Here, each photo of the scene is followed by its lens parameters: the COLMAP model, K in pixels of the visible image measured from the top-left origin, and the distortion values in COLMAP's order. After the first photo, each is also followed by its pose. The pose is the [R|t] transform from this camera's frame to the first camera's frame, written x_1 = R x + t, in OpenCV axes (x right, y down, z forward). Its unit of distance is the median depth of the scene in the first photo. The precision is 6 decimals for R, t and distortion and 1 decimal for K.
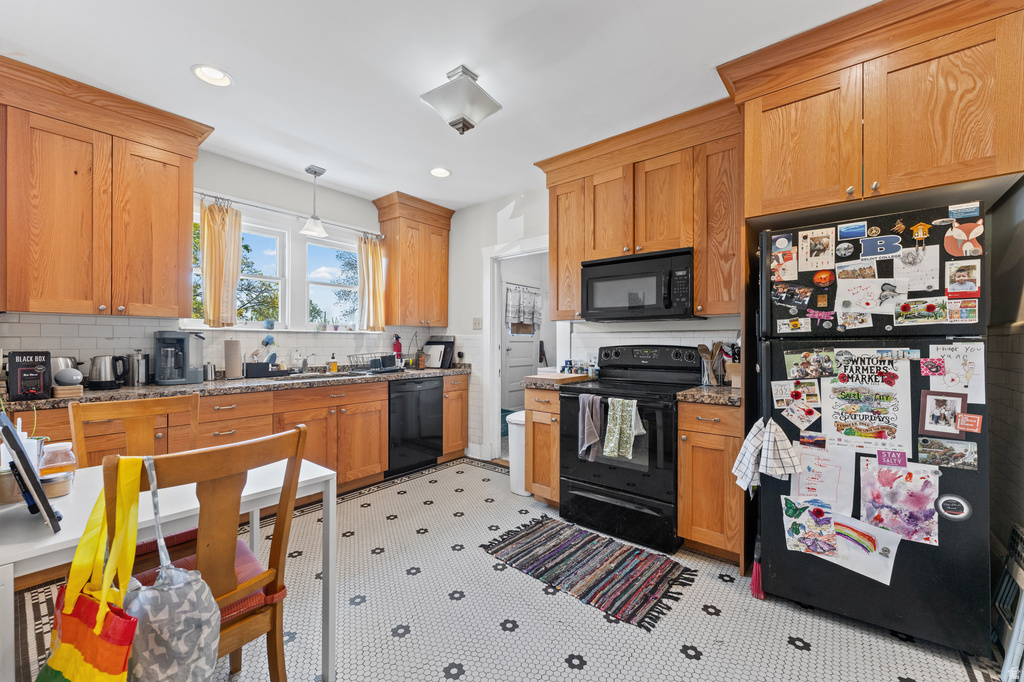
lens RADIAL K [[405.8, 0, 510.6], [0, 405.8, 342.2], [0, 0, 1]] dist [0.000564, 0.000033]
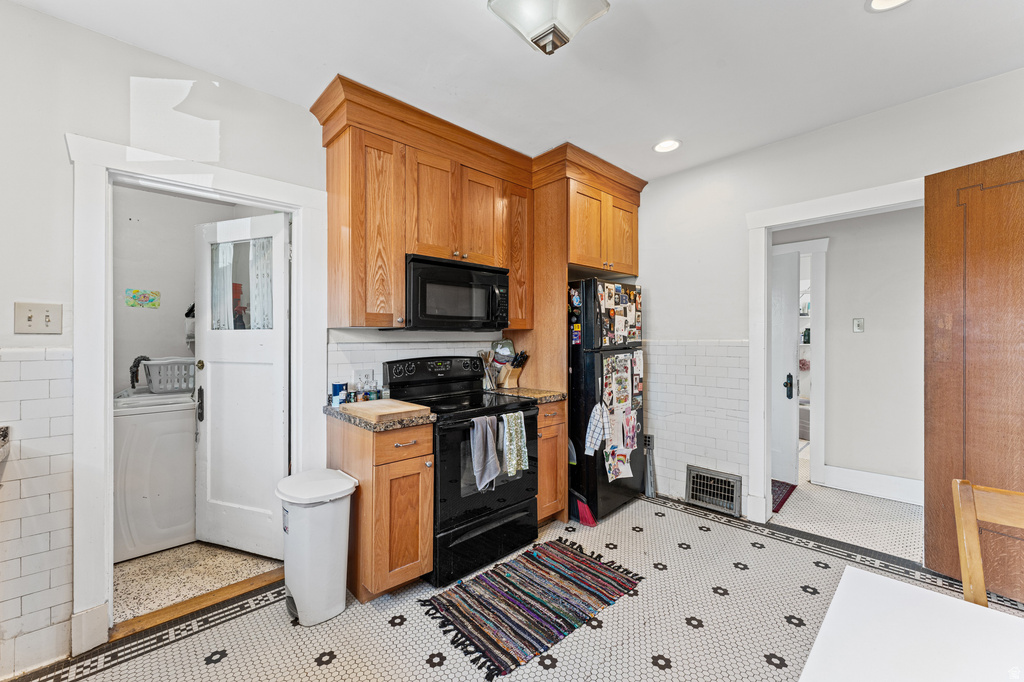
lens RADIAL K [[405.8, 0, 510.6], [0, 405.8, 342.2], [0, 0, 1]] dist [0.000564, 0.000033]
pose [[0.134389, -0.010323, 0.990875, -0.937420], [0.007441, 0.999928, 0.009408, -0.056278], [-0.990901, 0.006109, 0.134456, 1.164888]]
